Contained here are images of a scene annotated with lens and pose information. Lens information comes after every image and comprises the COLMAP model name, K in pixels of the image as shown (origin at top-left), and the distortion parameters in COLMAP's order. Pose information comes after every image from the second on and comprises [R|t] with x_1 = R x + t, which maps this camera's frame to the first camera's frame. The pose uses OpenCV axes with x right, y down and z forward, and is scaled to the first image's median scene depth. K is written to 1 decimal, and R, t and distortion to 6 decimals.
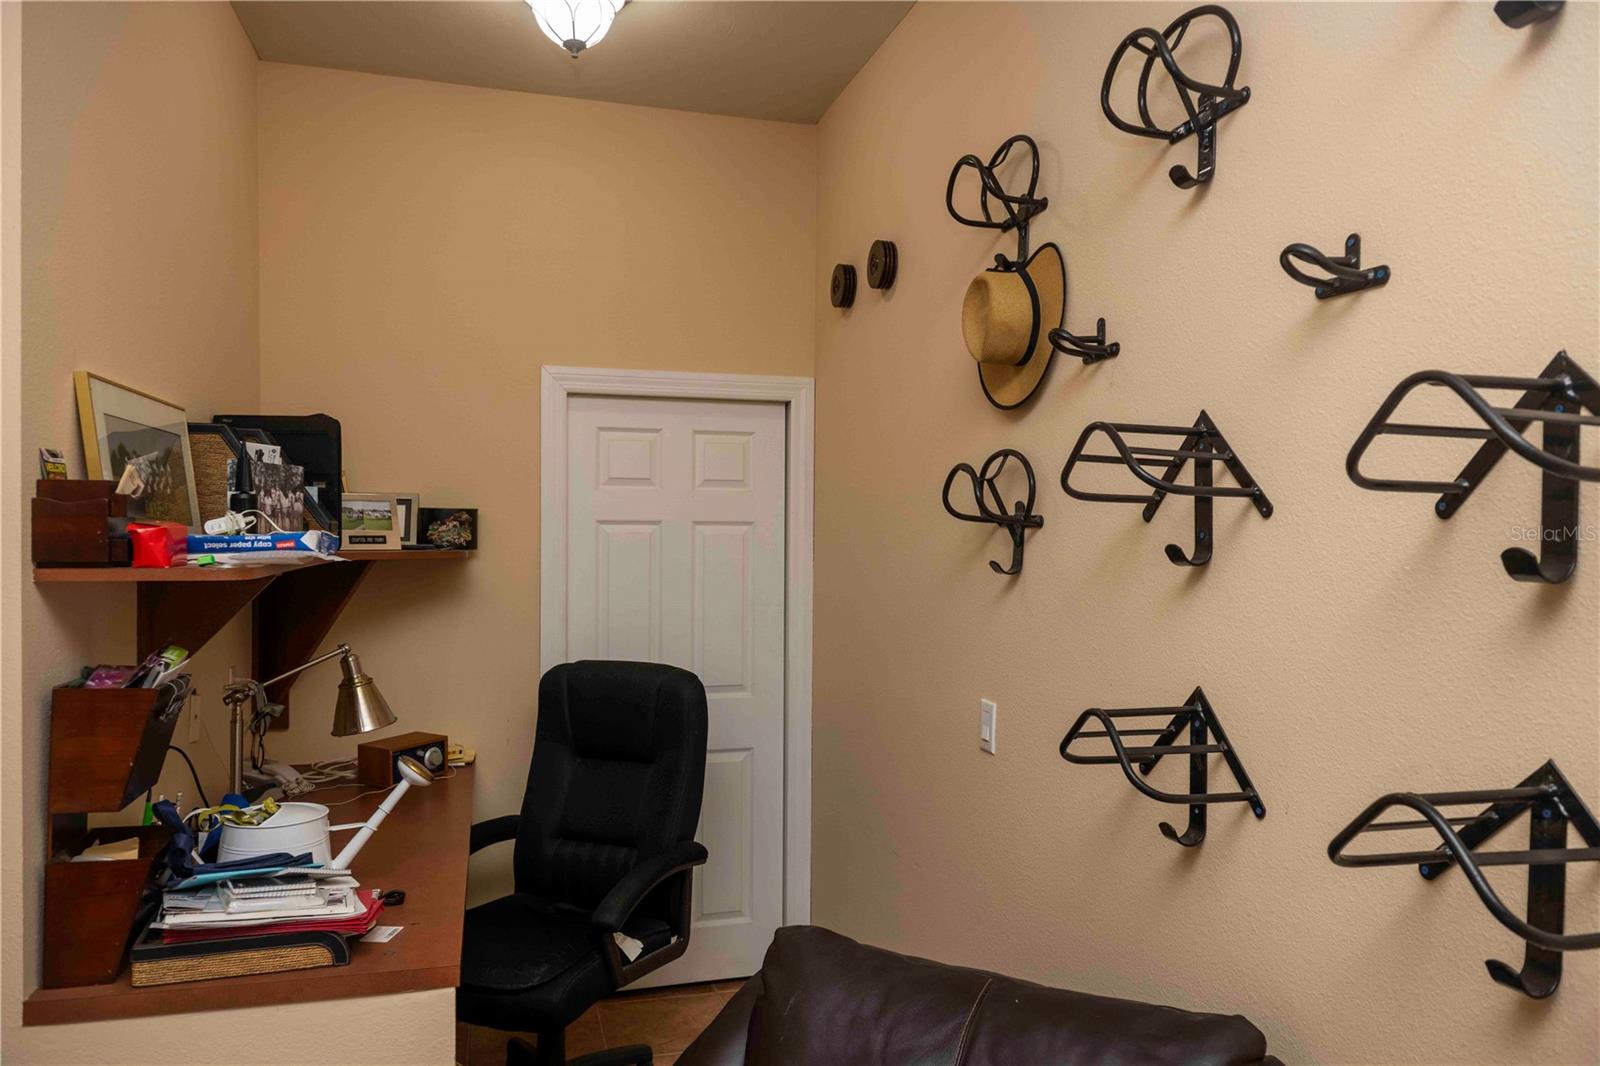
lens RADIAL K [[1055.6, 0, 800.0], [0, 1055.6, 533.0], [0, 0, 1]] dist [-0.006305, -0.005560]
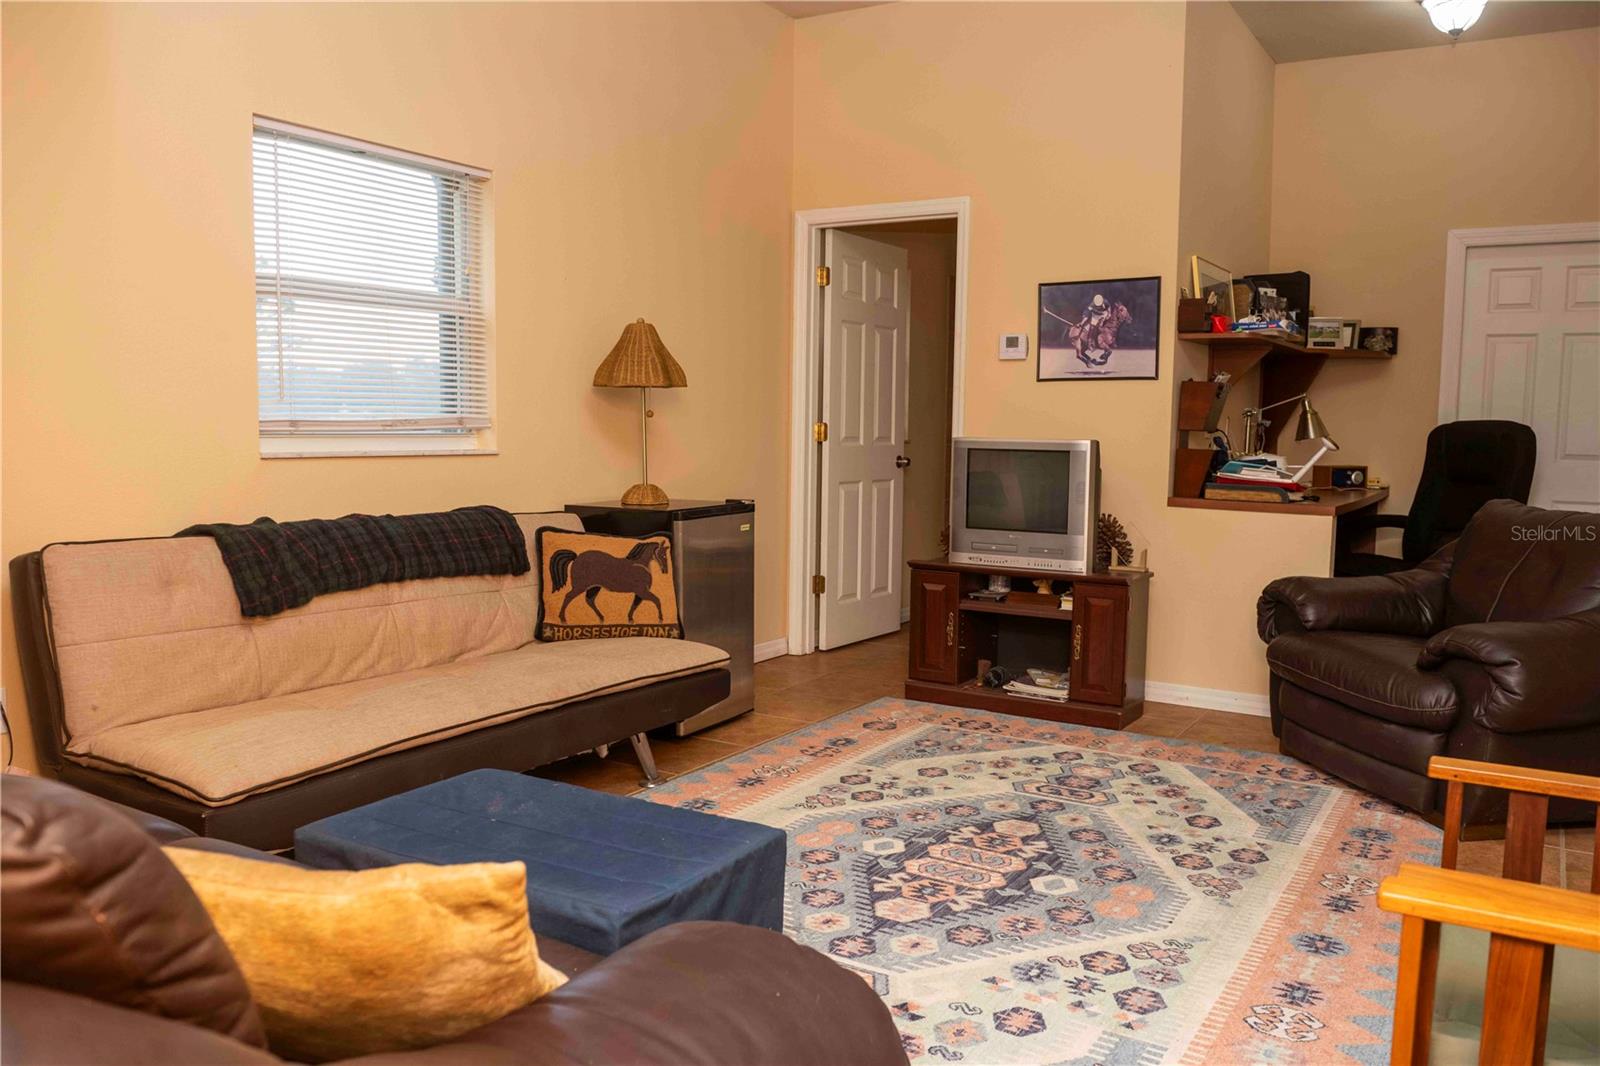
lens RADIAL K [[1220.2, 0, 800.0], [0, 1220.2, 533.0], [0, 0, 1]] dist [0.001974, -0.047702]
pose [[0.660606, 0.070449, -0.747420, 0.600288], [-0.017790, 0.996777, 0.078229, 0.195112], [0.750522, -0.038382, 0.659730, -1.089283]]
